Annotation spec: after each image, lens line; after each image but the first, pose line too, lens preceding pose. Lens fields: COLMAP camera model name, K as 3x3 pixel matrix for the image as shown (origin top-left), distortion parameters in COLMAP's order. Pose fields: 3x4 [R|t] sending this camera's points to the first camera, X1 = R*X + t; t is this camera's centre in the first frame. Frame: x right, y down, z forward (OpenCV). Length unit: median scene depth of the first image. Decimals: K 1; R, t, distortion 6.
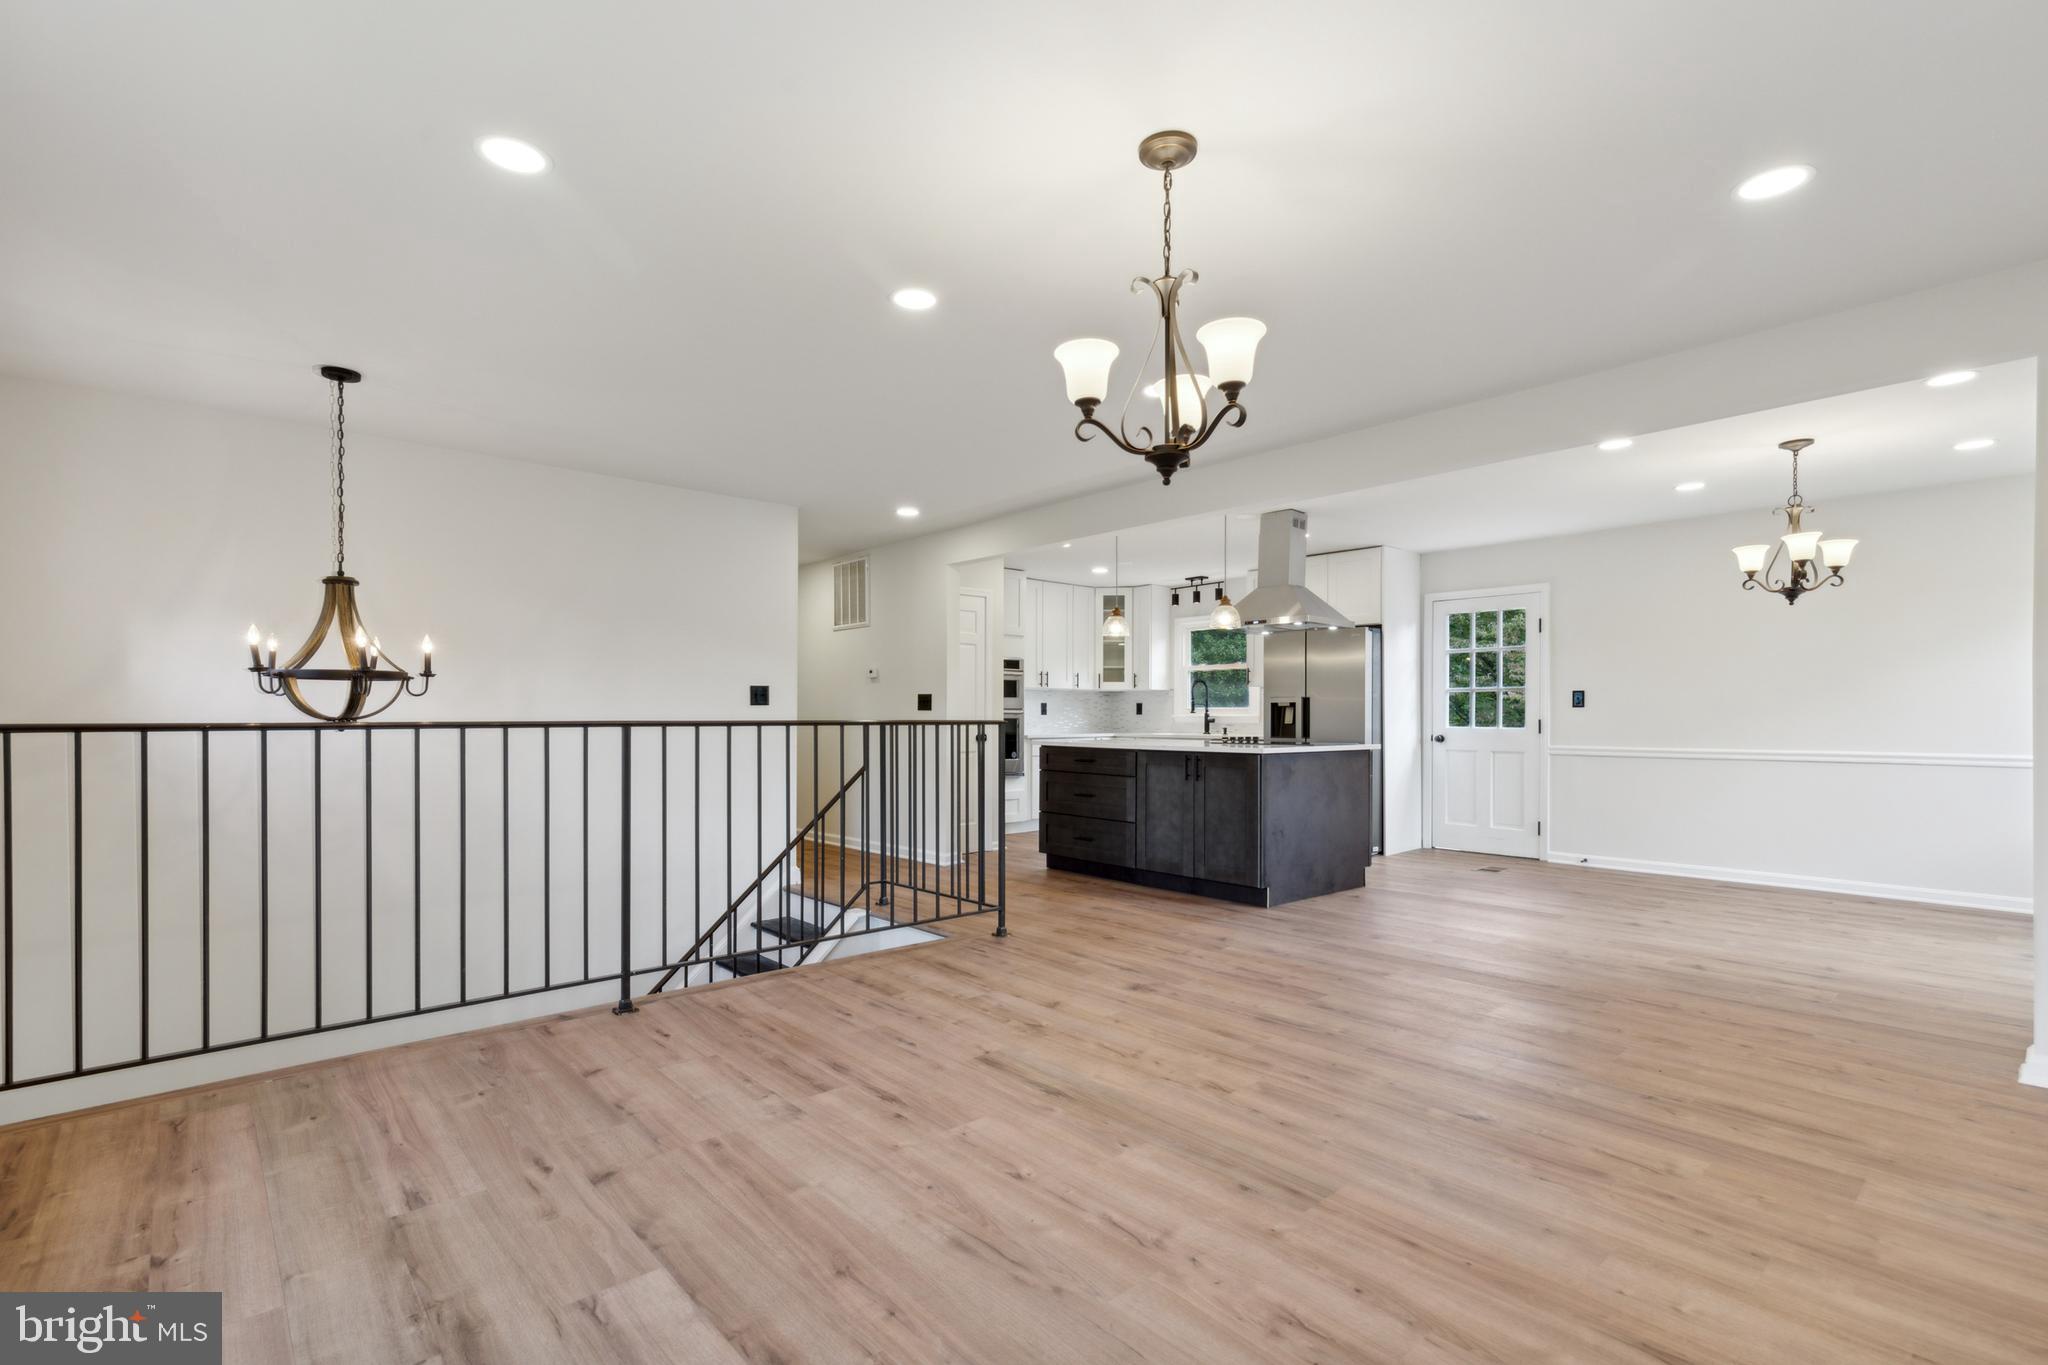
lens RADIAL K [[944.7, 0, 1022.5], [0, 944.7, 719.0], [0, 0, 1]] dist [0.011412, -0.000483]
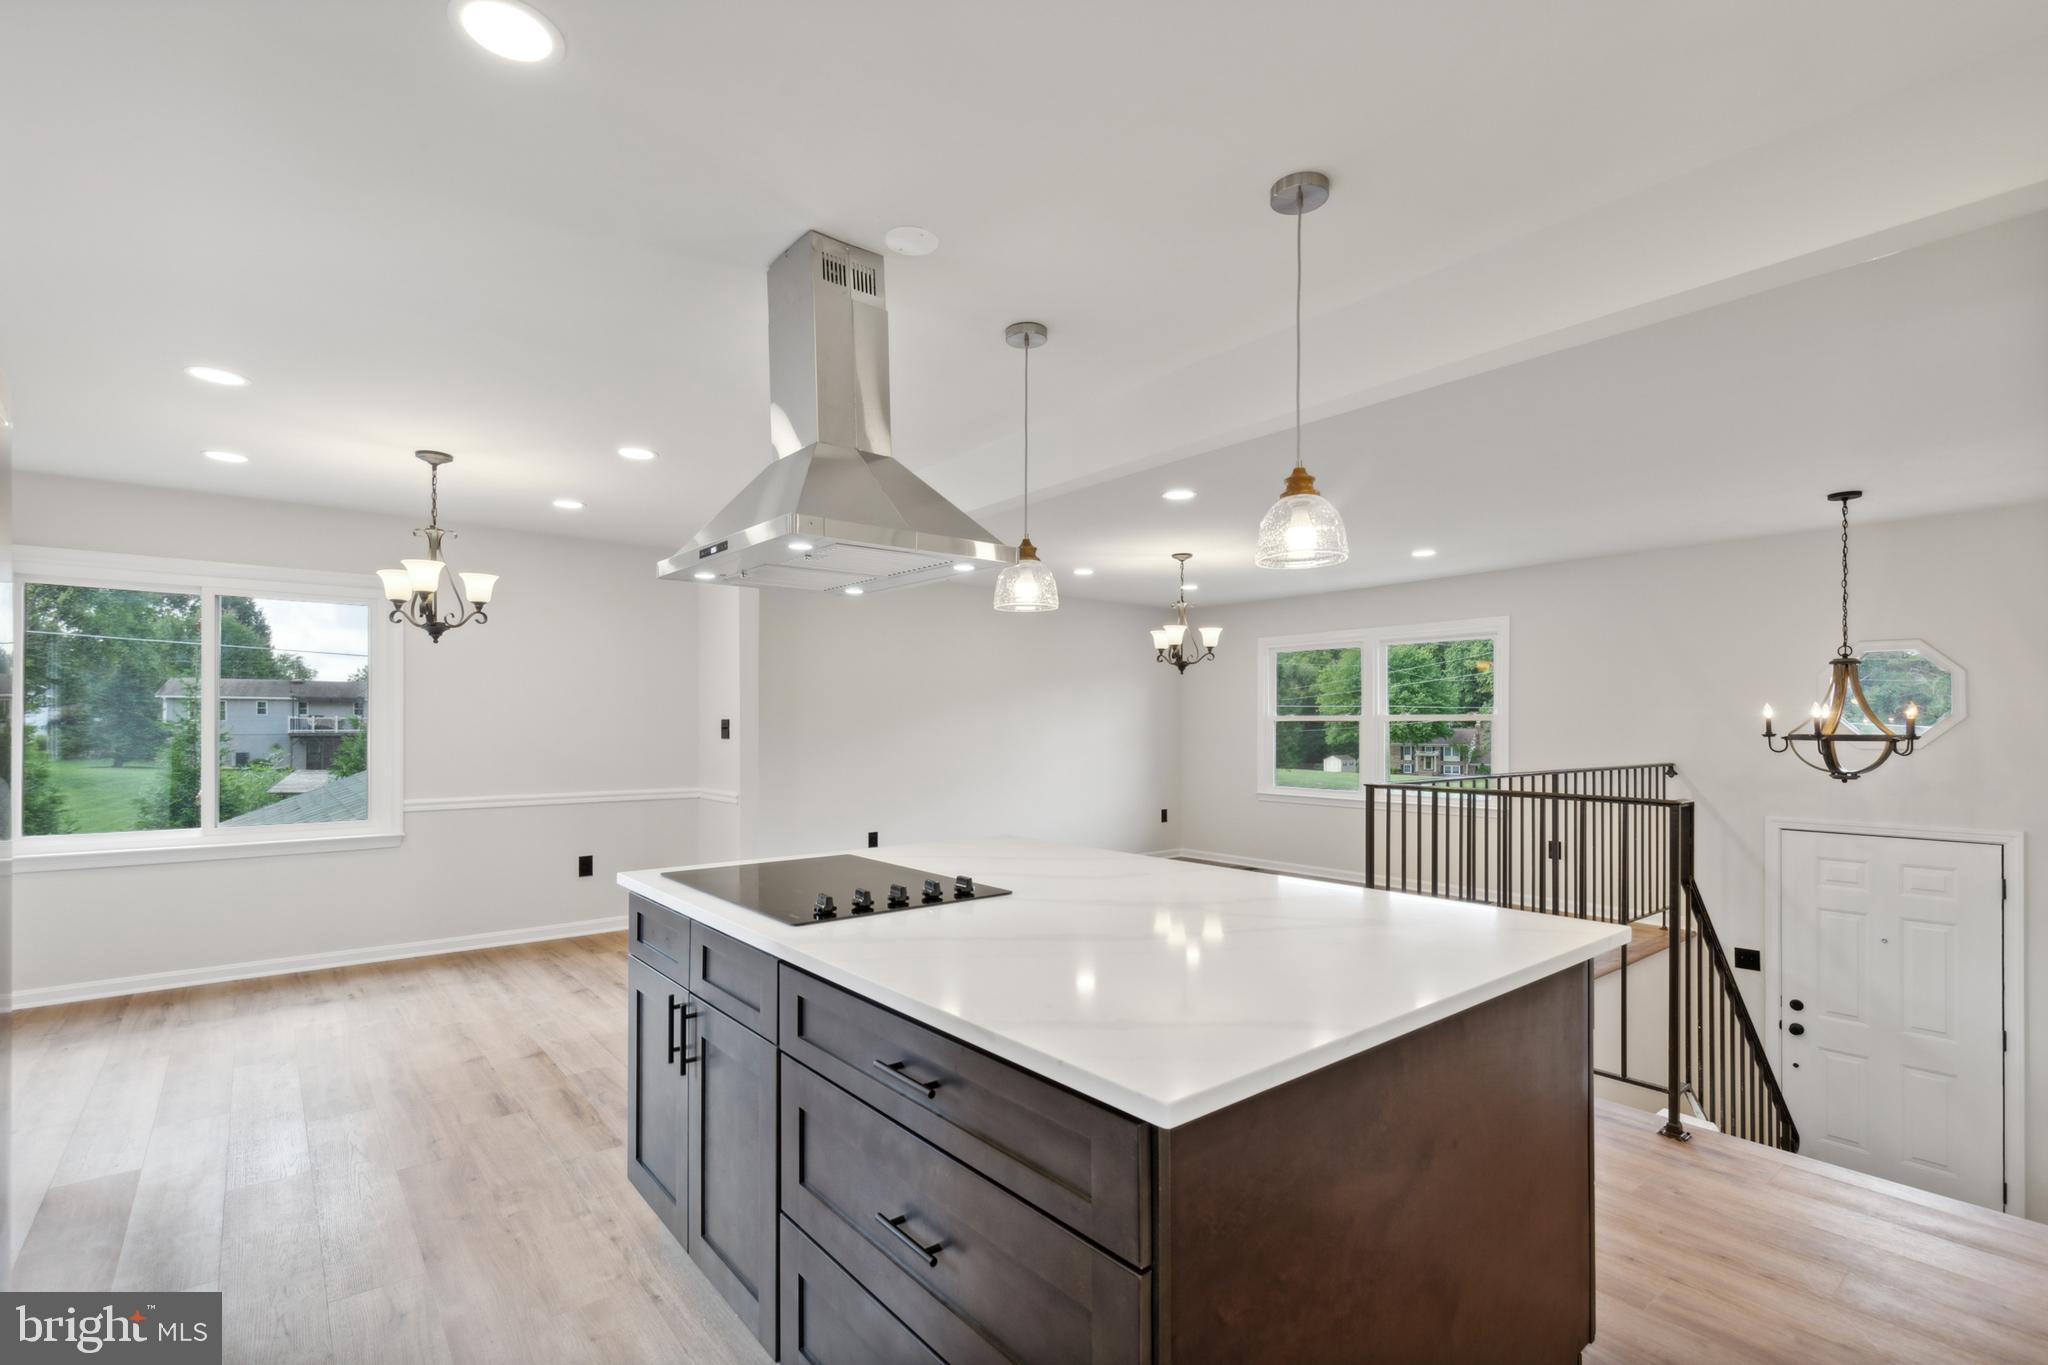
lens RADIAL K [[944.7, 0, 1022.5], [0, 944.7, 719.0], [0, 0, 1]] dist [0.011412, -0.000483]
pose [[-0.999103, -0.003966, 0.042158, 0.192821], [-0.003938, 0.999992, 0.000728, -0.042726], [-0.042160, 0.000561, -0.999111, 1.450413]]
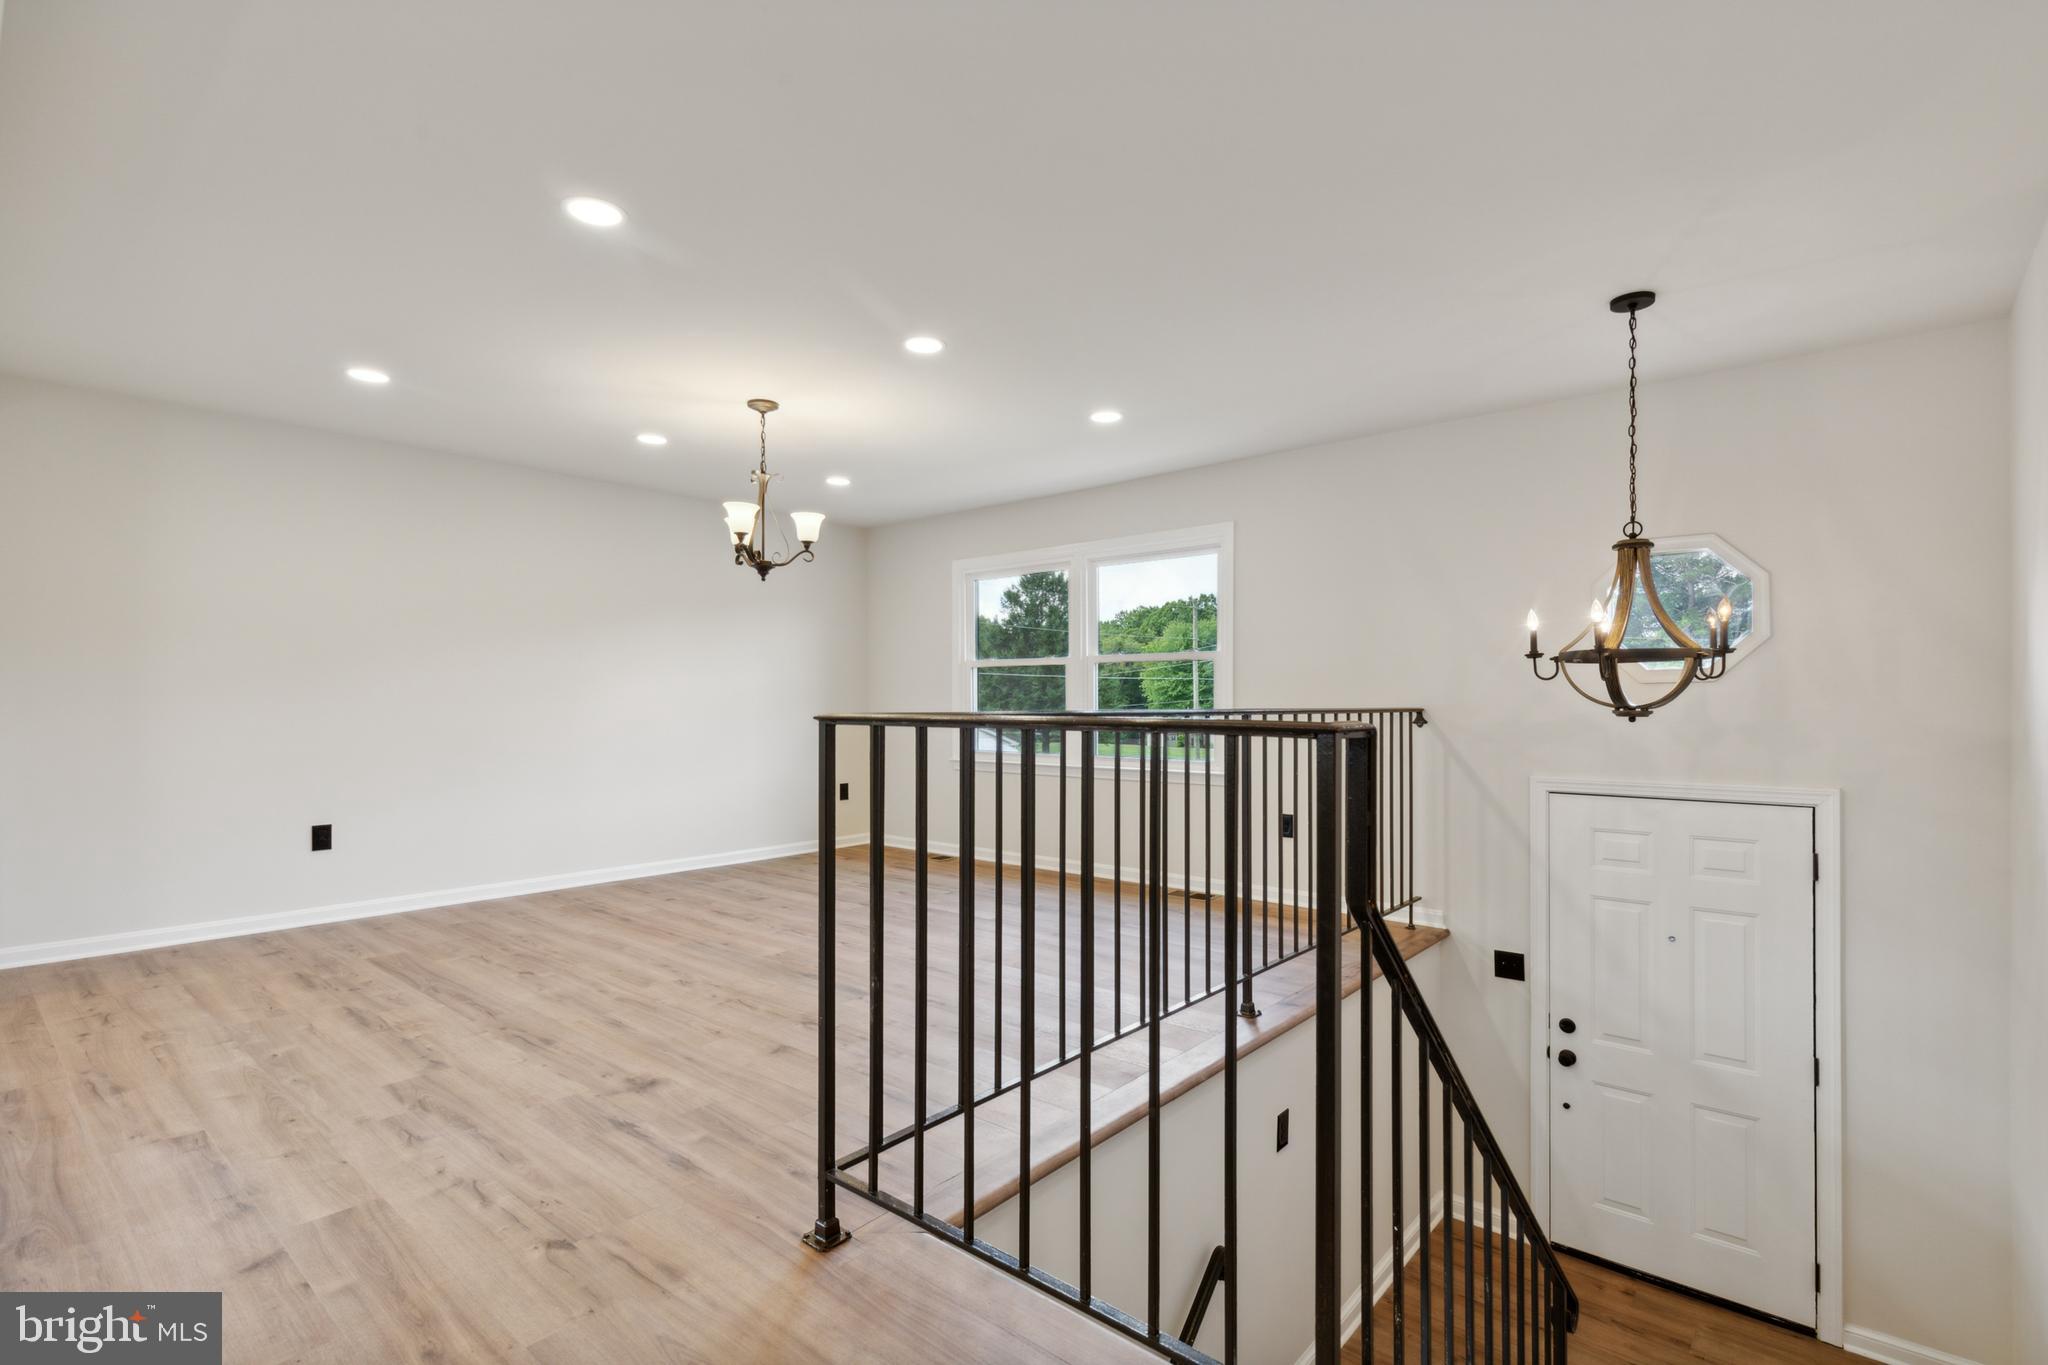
lens RADIAL K [[954.6, 0, 1021.8], [0, 954.6, 696.7], [0, 0, 1]] dist [0.011372, -0.000173]
pose [[-0.991478, -0.002365, -0.130253, -0.041167], [-0.002479, 0.999997, 0.000717, -0.005826], [0.130251, 0.001033, -0.991481, 1.126689]]
